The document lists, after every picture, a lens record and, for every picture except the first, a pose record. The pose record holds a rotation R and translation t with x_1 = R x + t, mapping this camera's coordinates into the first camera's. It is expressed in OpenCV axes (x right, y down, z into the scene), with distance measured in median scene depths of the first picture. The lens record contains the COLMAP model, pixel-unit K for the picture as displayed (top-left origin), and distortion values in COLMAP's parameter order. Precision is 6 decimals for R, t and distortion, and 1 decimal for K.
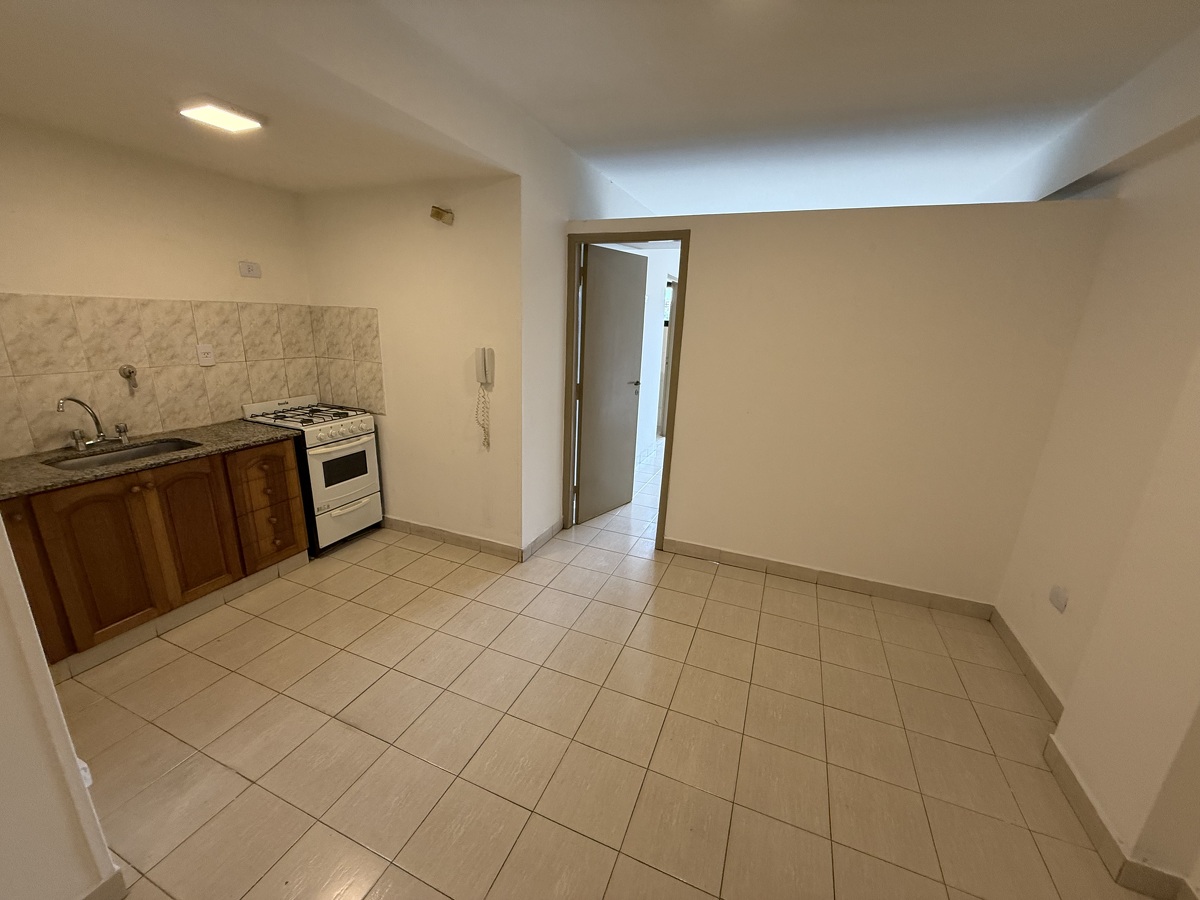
lens RADIAL K [[480.8, 0, 594.3], [0, 480.8, 452.1], [0, 0, 1]] dist [0.002270, 0.000211]
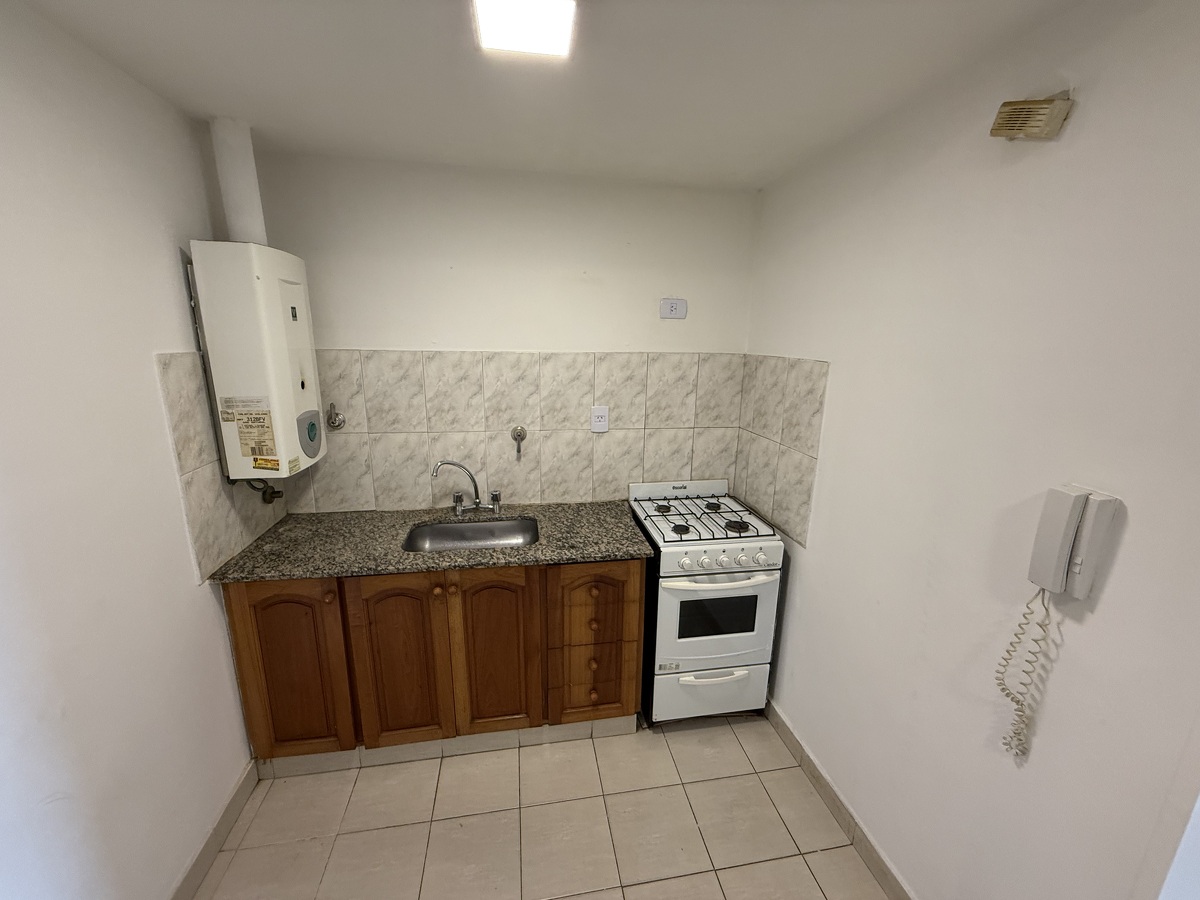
lens RADIAL K [[480.8, 0, 594.3], [0, 480.8, 452.1], [0, 0, 1]] dist [0.002270, 0.000211]
pose [[0.537959, 0.170574, -0.825533, -0.140360], [-0.223734, 0.973082, 0.055264, -0.182346], [0.812738, 0.154970, 0.561642, 0.532837]]
